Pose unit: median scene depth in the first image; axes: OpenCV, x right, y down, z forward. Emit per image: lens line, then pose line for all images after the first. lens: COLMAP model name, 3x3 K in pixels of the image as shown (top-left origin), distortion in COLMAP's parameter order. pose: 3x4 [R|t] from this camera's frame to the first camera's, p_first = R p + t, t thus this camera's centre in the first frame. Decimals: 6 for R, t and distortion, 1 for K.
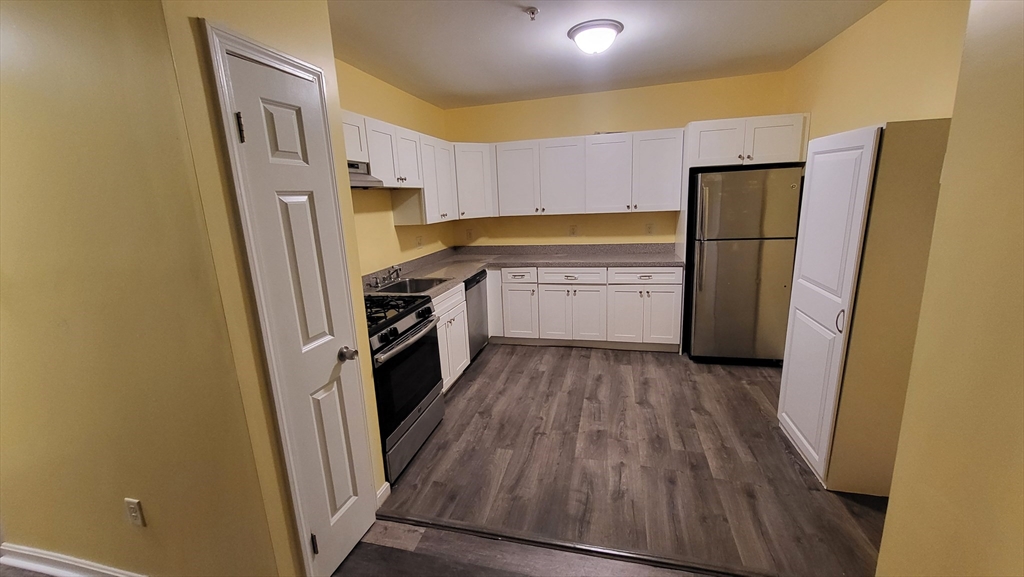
lens RADIAL K [[405.9, 0, 511.4], [0, 405.9, 286.2], [0, 0, 1]] dist [0.000643, -0.000215]
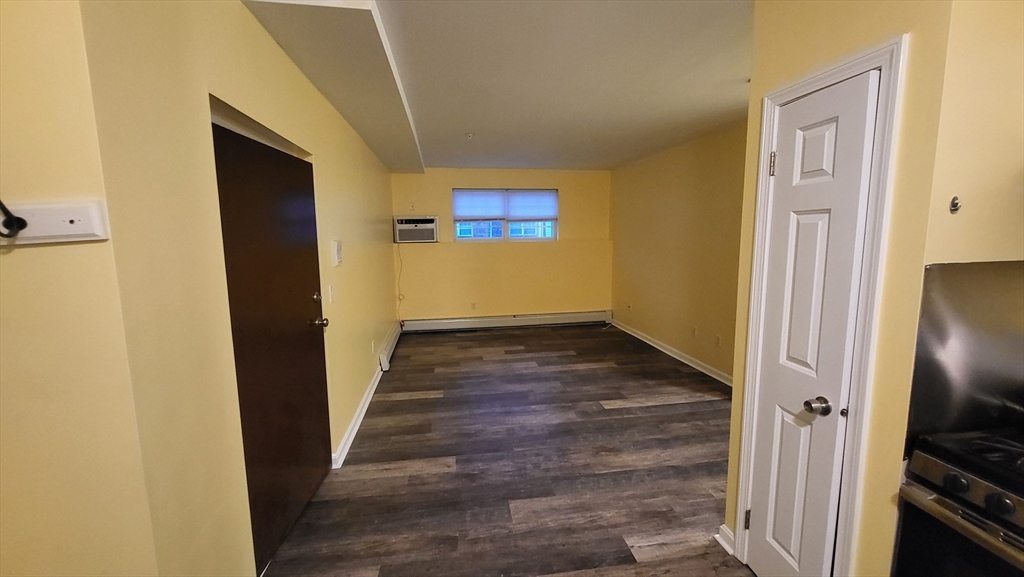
lens RADIAL K [[405.9, 0, 510.4], [0, 405.9, 286.5], [0, 0, 1]] dist [0.000643, -0.000215]
pose [[-0.917965, 0.107907, -0.381701, 0.272163], [-0.029513, 0.941039, 0.337009, -0.191893], [0.395561, 0.320628, -0.860656, 0.843845]]
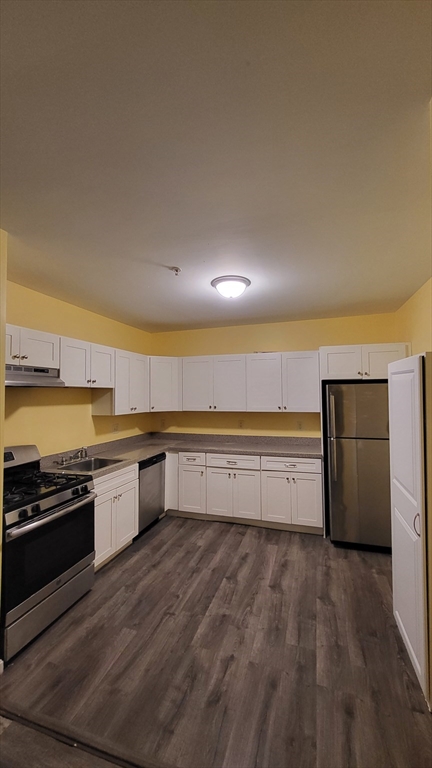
lens RADIAL K [[305.8, 0, 216.9], [0, 305.8, 384.2], [0, 0, 1]] dist [0.000663, -0.000988]
pose [[0.997532, 0.034960, -0.060885, 0.210198], [-0.048804, 0.968703, -0.243376, -0.034299], [0.050471, 0.245747, 0.968019, 0.064365]]
